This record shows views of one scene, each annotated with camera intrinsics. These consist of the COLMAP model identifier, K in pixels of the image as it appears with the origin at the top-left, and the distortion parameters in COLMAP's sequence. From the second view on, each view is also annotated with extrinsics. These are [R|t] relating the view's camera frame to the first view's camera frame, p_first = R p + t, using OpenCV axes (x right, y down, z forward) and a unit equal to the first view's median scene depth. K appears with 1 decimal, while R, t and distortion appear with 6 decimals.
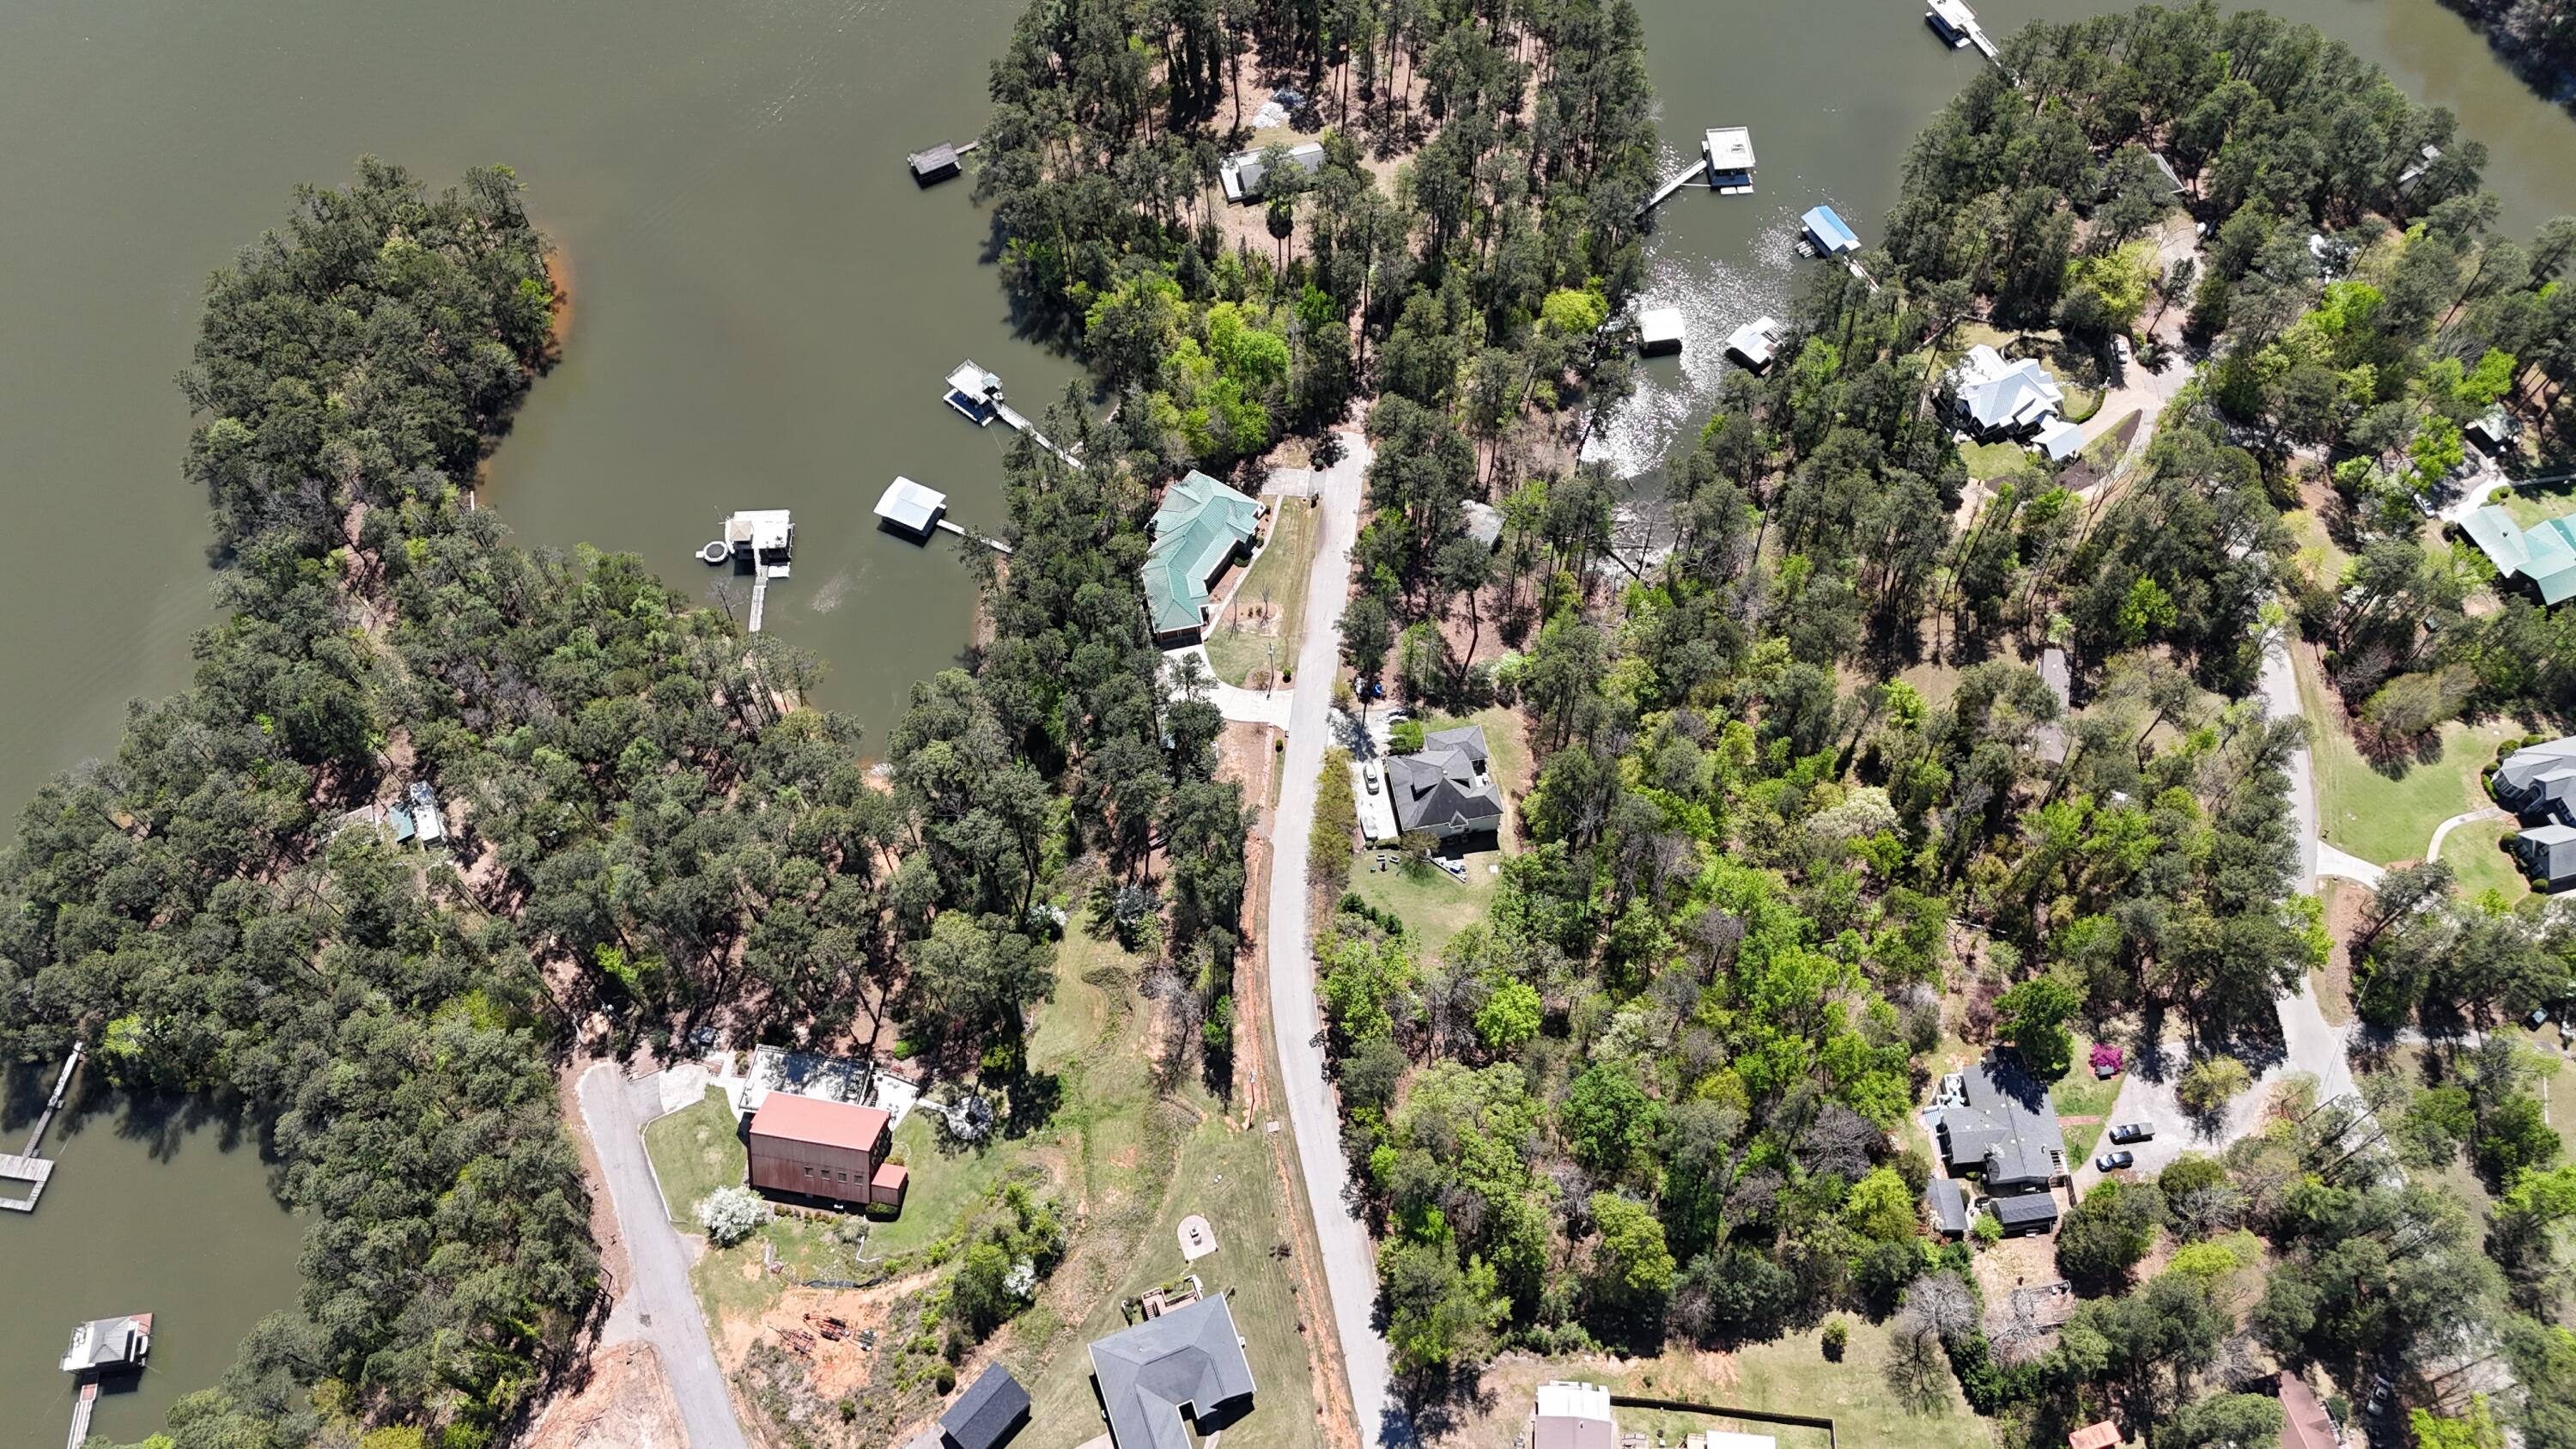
lens RADIAL K [[1893.9, 0, 1283.1], [0, 1893.9, 728.6], [0, 0, 1]] dist [0.068523, -0.061910]
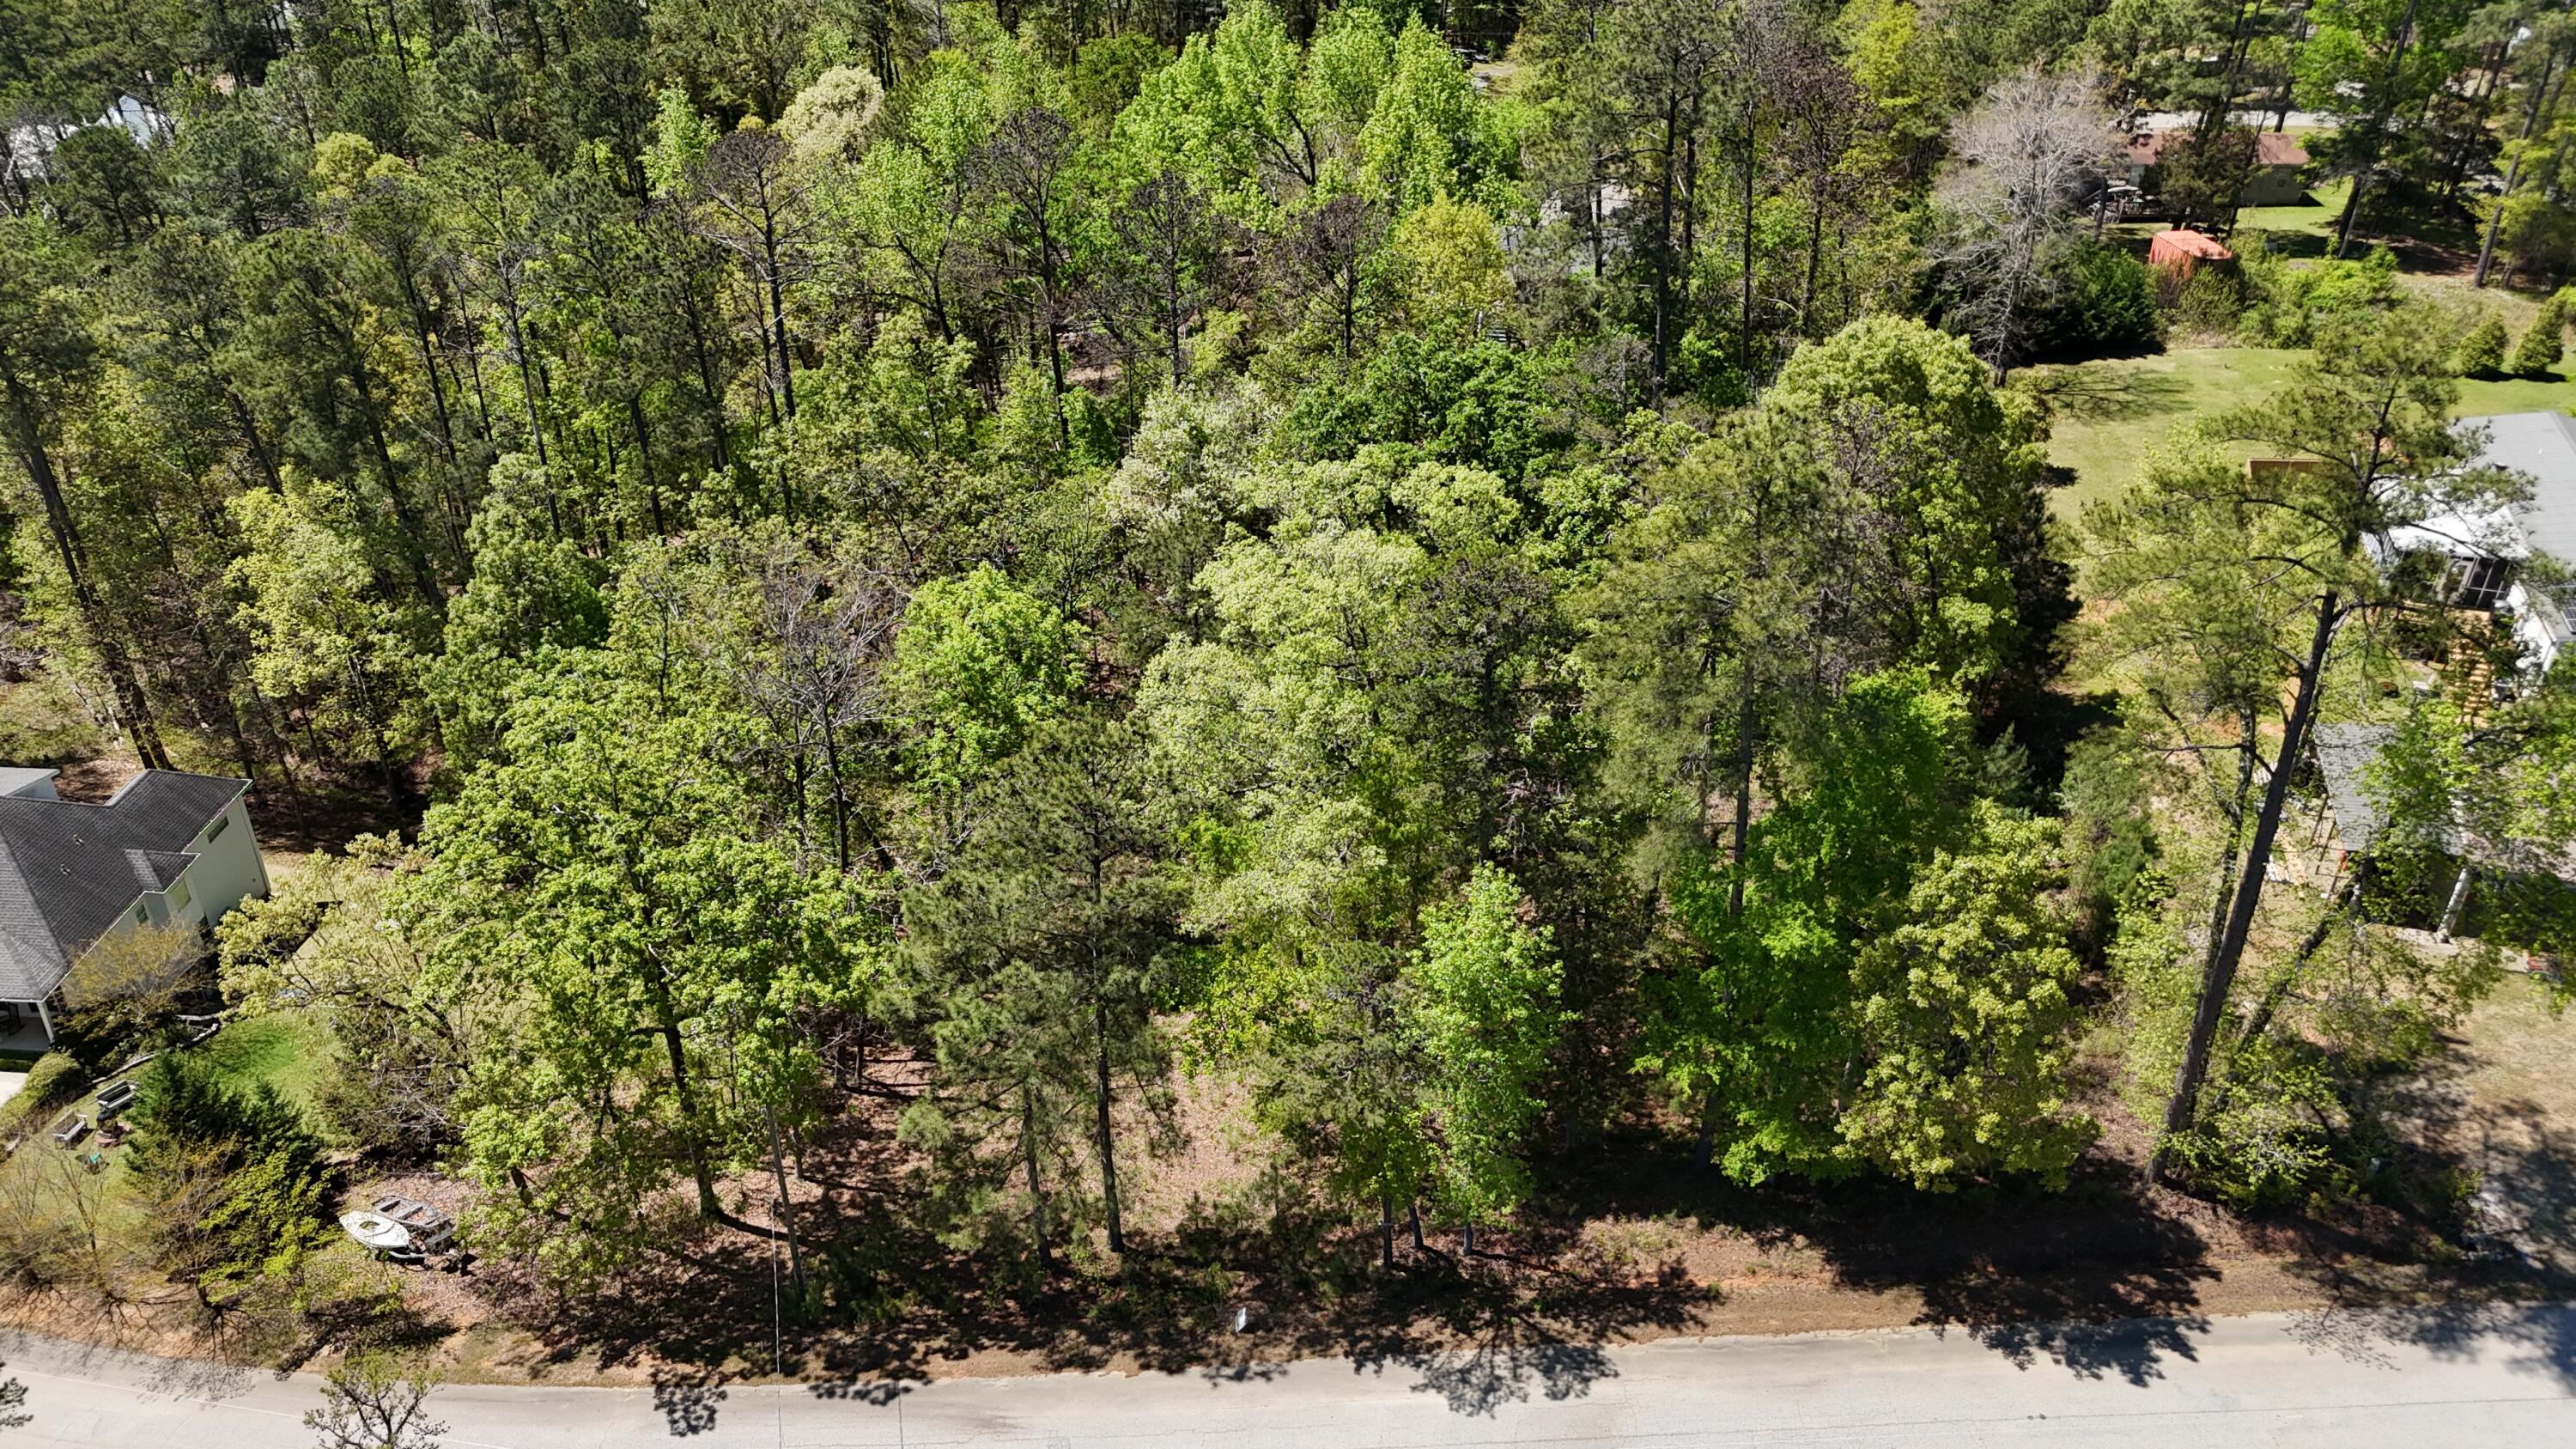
lens RADIAL K [[1893.9, 0, 1298.5], [0, 1893.9, 727.9], [0, 0, 1]] dist [0.068523, -0.061910]
pose [[0.215875, -0.491366, 0.843776, -0.106932], [0.836412, 0.538929, 0.099850, 0.159089], [-0.503798, 0.684190, 0.527326, 0.801909]]
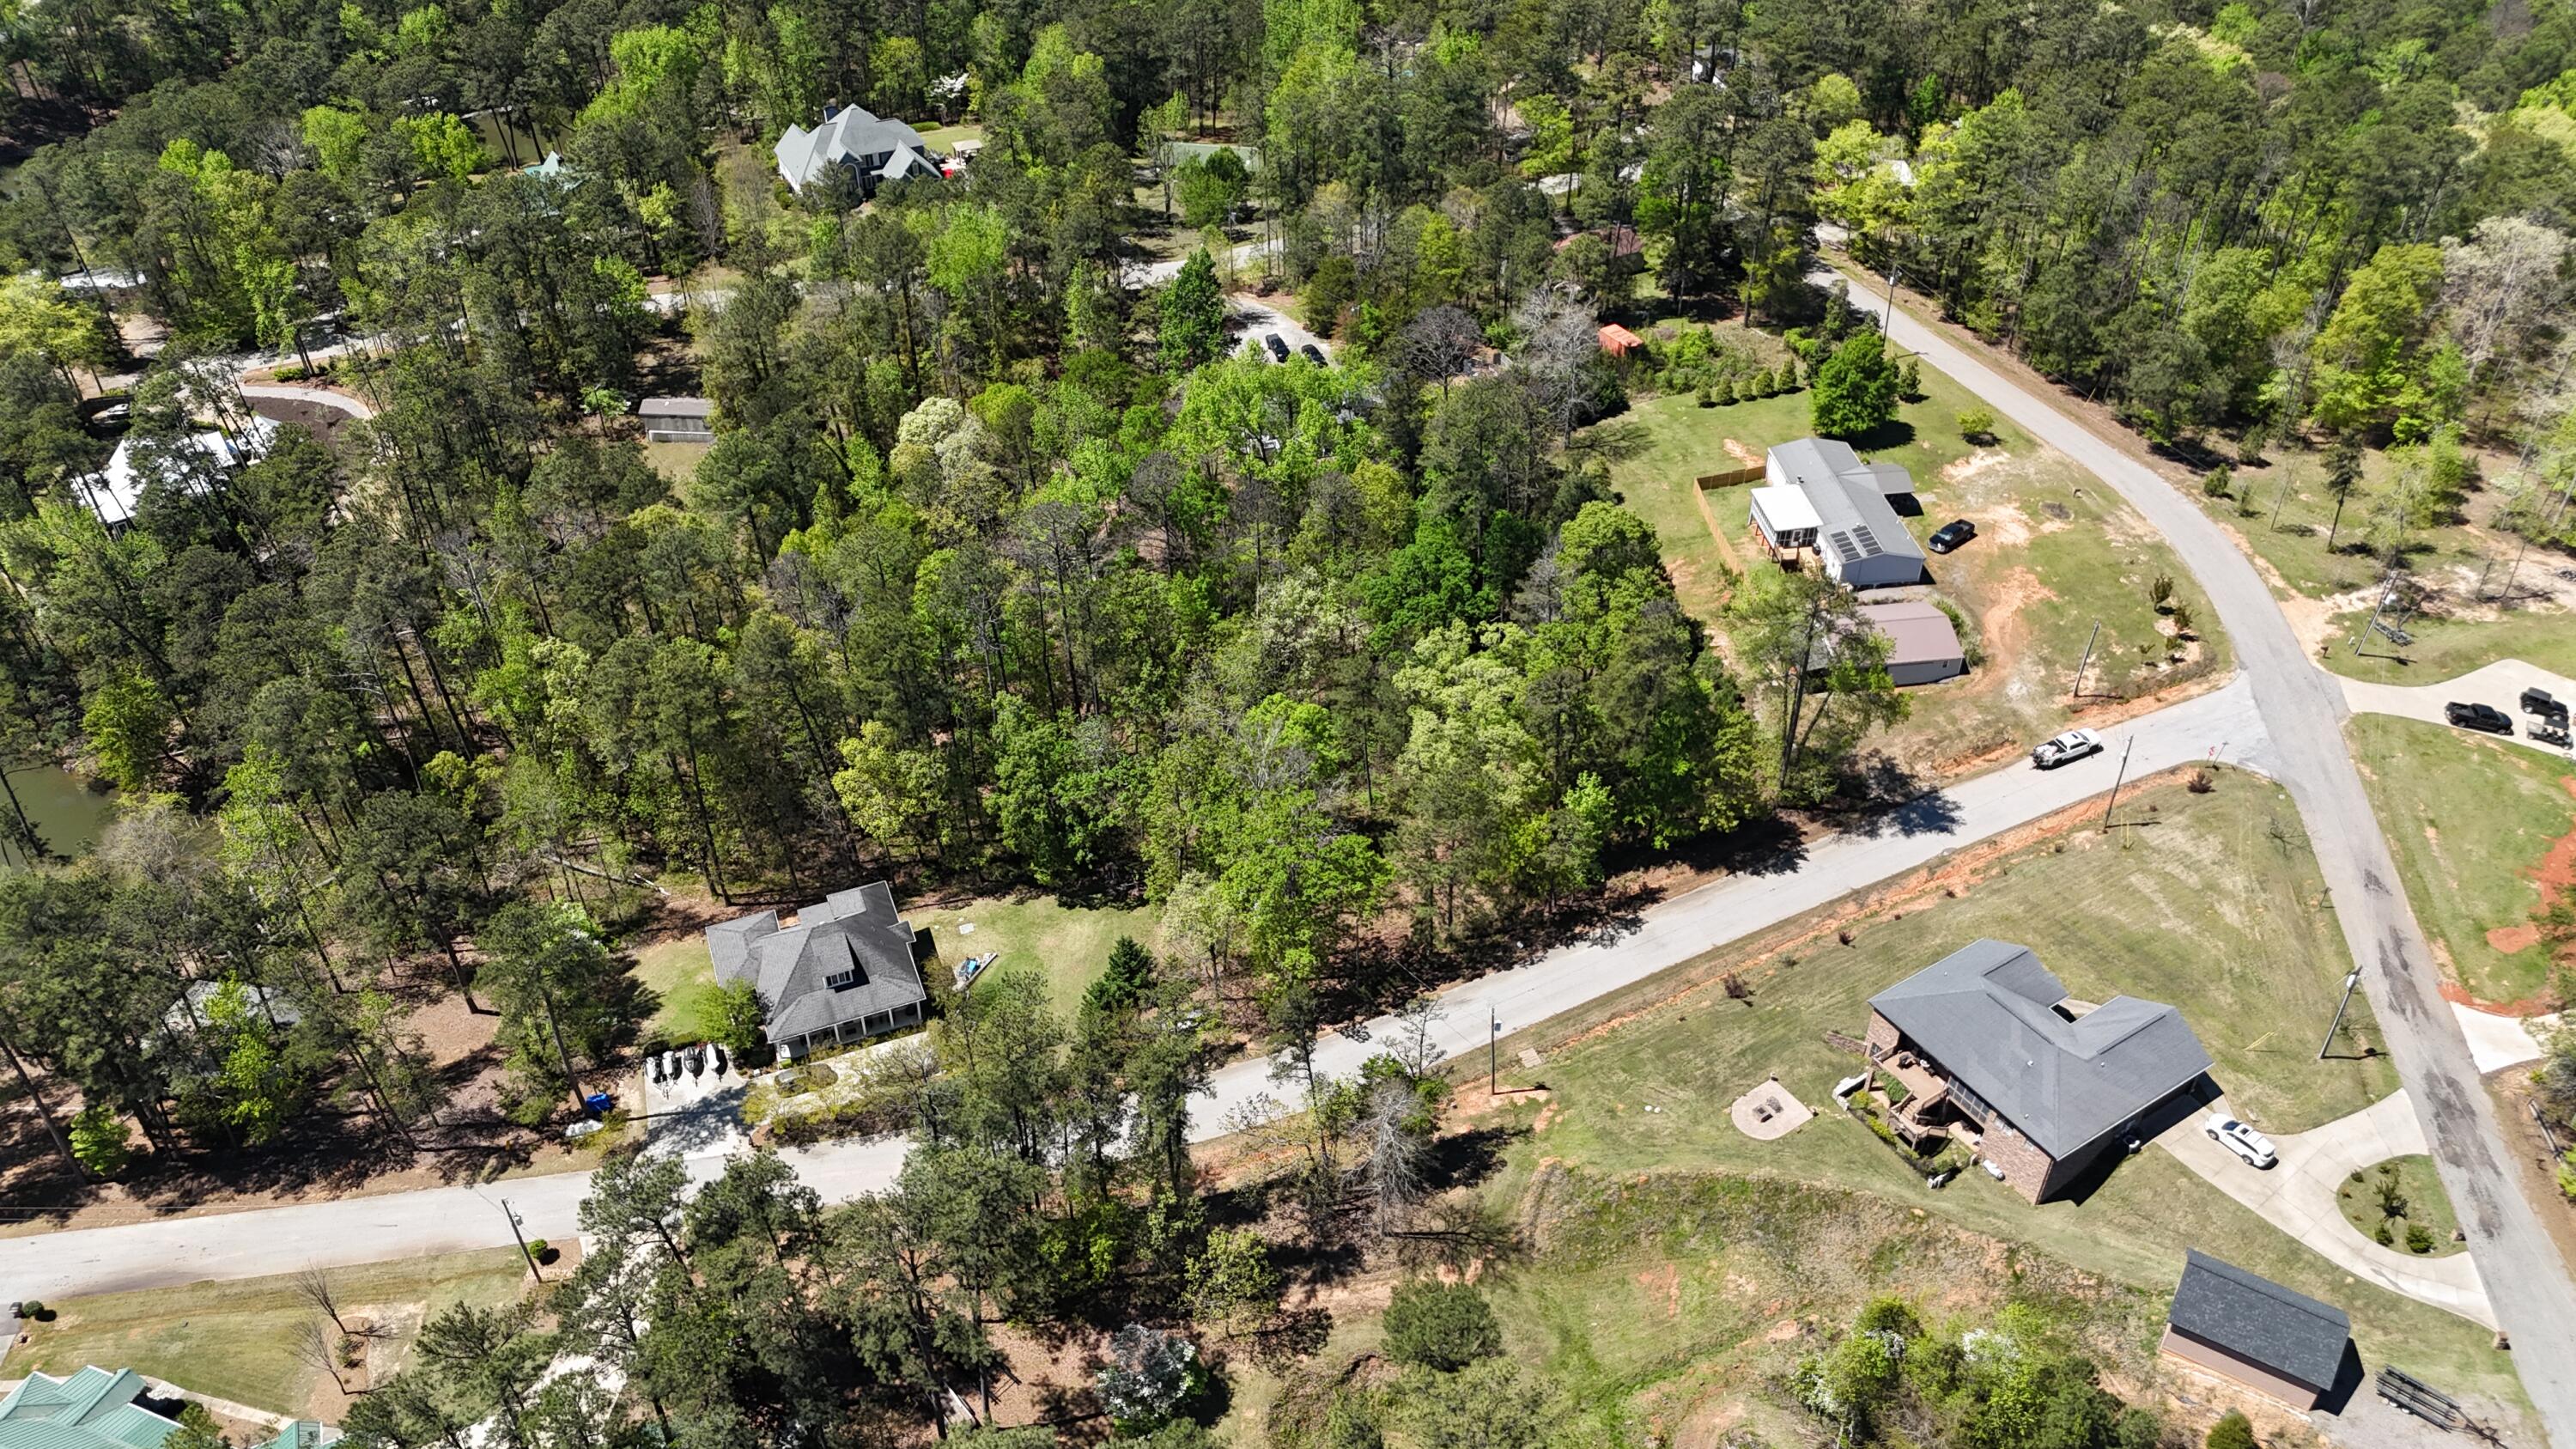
lens RADIAL K [[1893.9, 0, 1291.8], [0, 1893.9, 720.8], [0, 0, 1]] dist [0.068523, -0.061910]
pose [[-0.201867, -0.590181, 0.781624, -0.369666], [0.852580, 0.286886, 0.436812, -0.129599], [-0.482035, 0.754575, 0.445263, 0.678164]]
